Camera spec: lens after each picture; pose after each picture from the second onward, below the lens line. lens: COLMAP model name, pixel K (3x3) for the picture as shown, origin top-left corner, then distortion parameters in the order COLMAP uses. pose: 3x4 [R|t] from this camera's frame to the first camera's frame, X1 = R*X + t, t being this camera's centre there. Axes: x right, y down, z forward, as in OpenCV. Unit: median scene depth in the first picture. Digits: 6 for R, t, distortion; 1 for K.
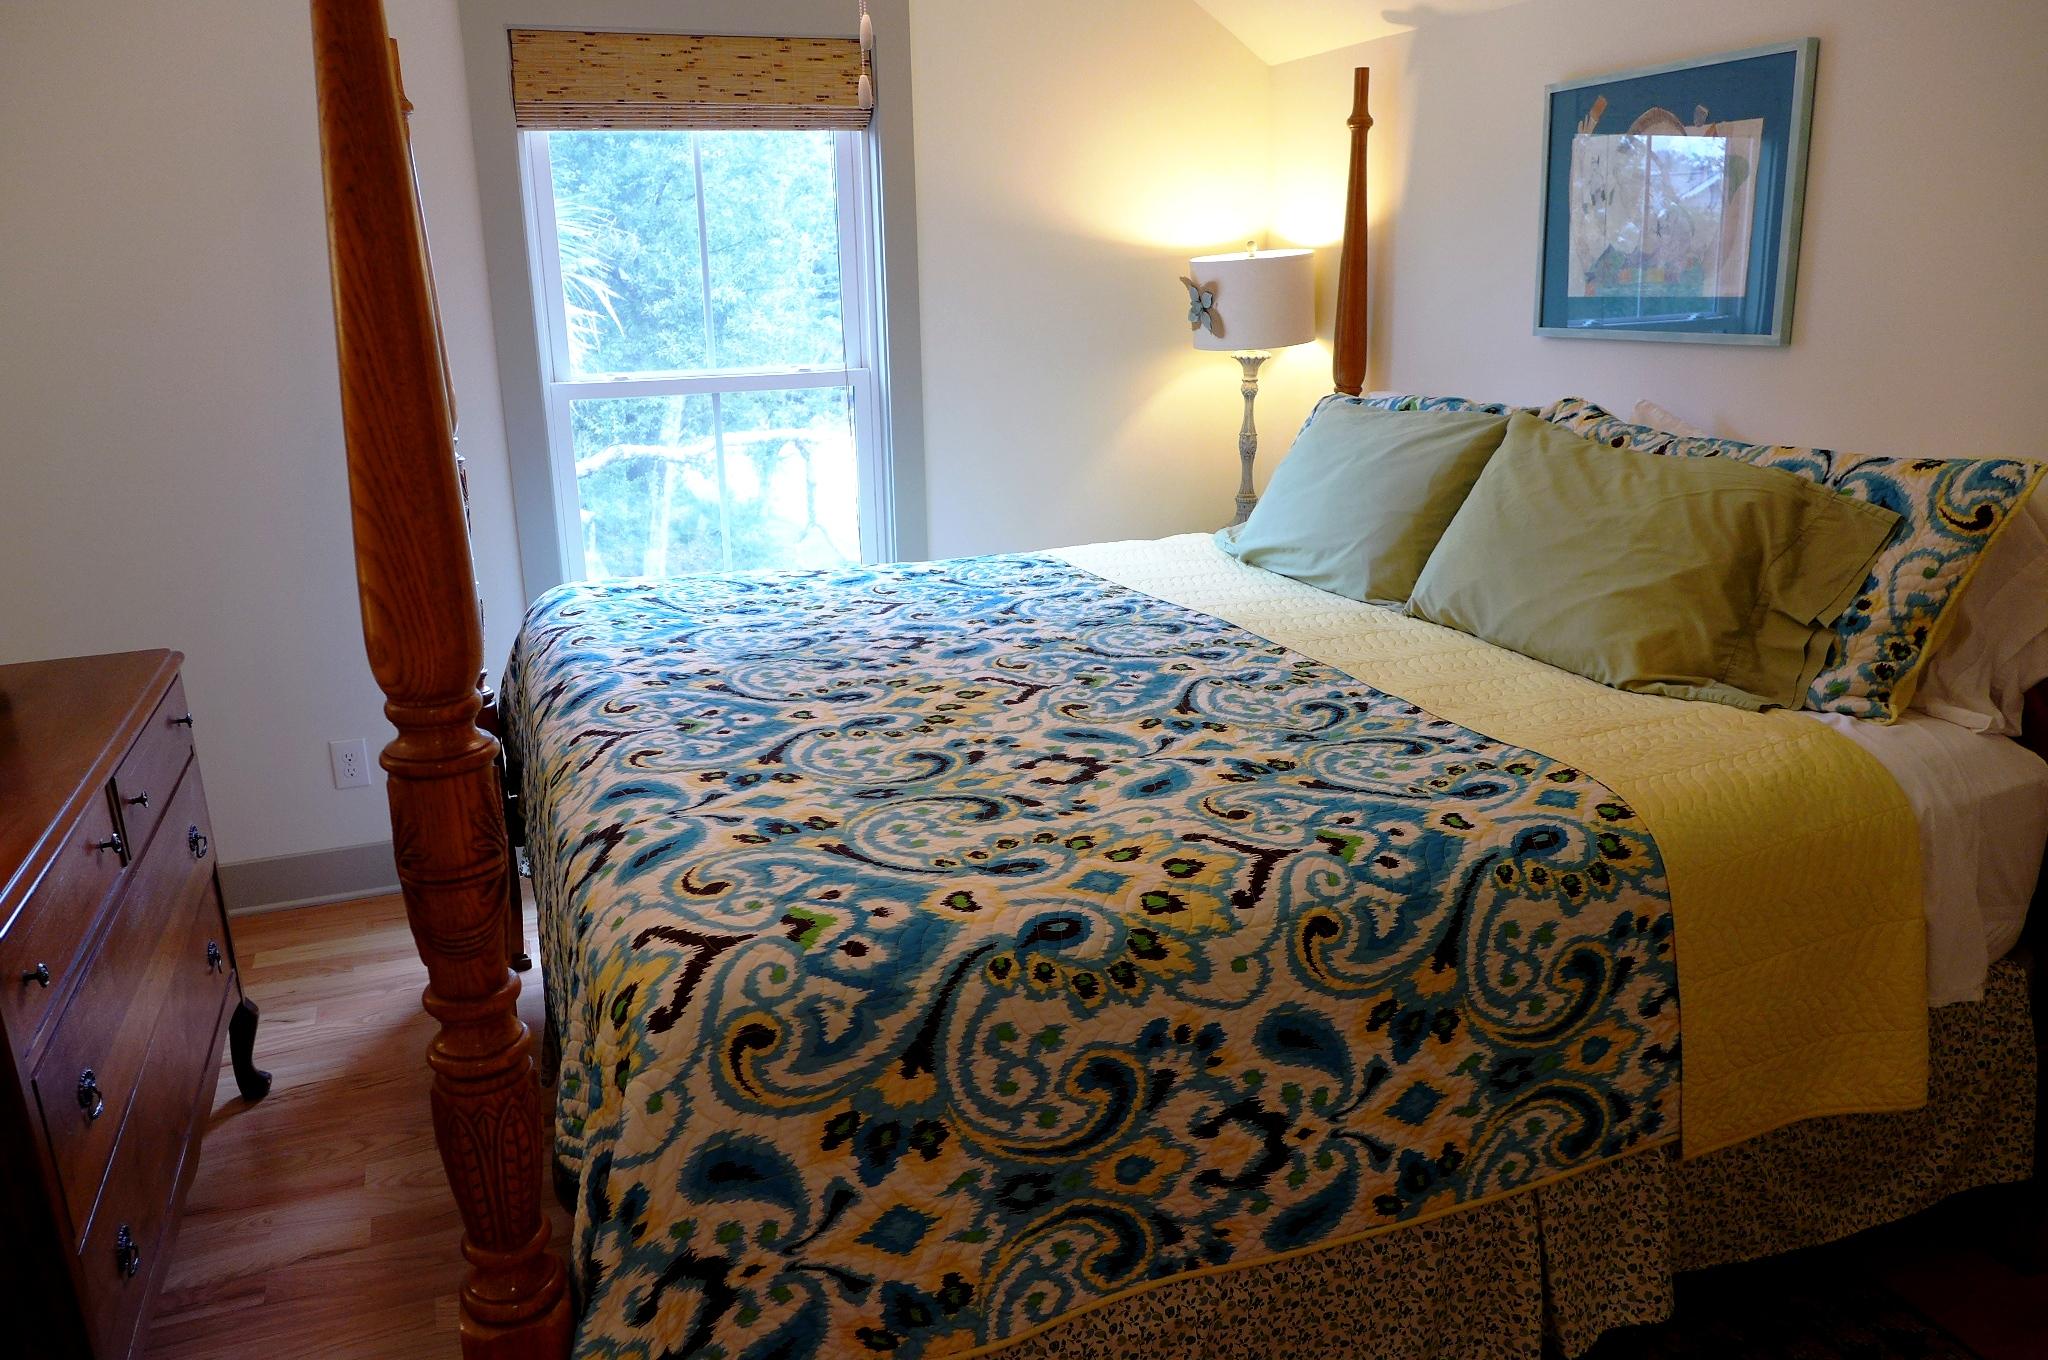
lens RADIAL K [[1417.0, 0, 1006.2], [0, 1417.0, 680.4], [0, 0, 1]] dist [-0.052649, 0.013796]
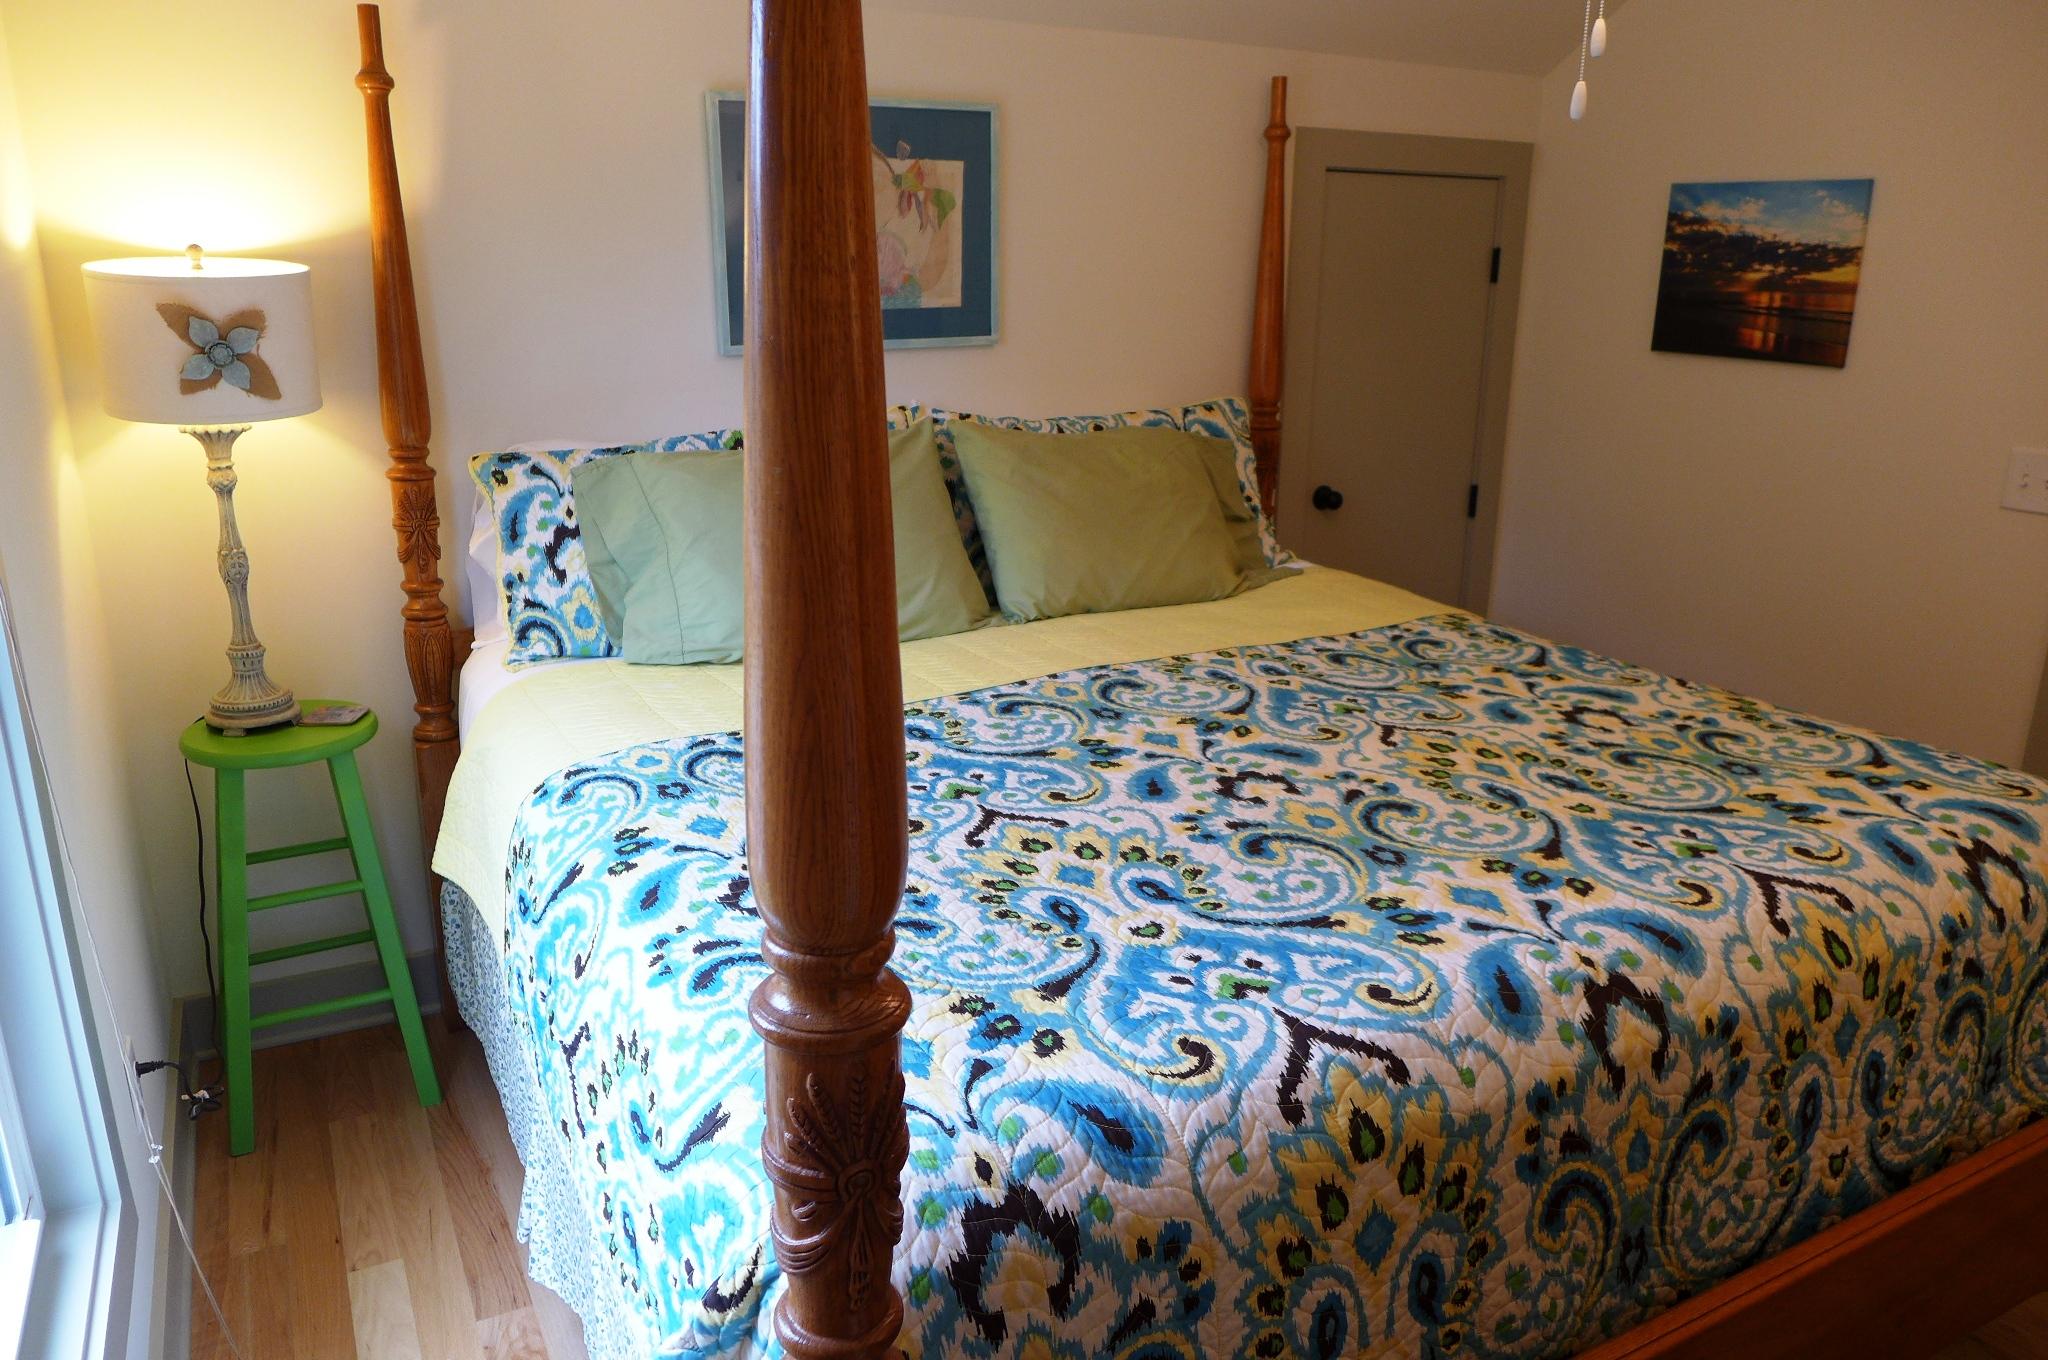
lens RADIAL K [[1475.6, 0, 1024.0], [0, 1475.6, 680.0], [0, 0, 1]] dist [0.126172, 0.002027]
pose [[-0.184030, -0.270686, 0.944914, -0.880124], [0.277947, 0.907766, 0.314177, -0.375406], [-0.942803, 0.320454, -0.091820, 1.176654]]
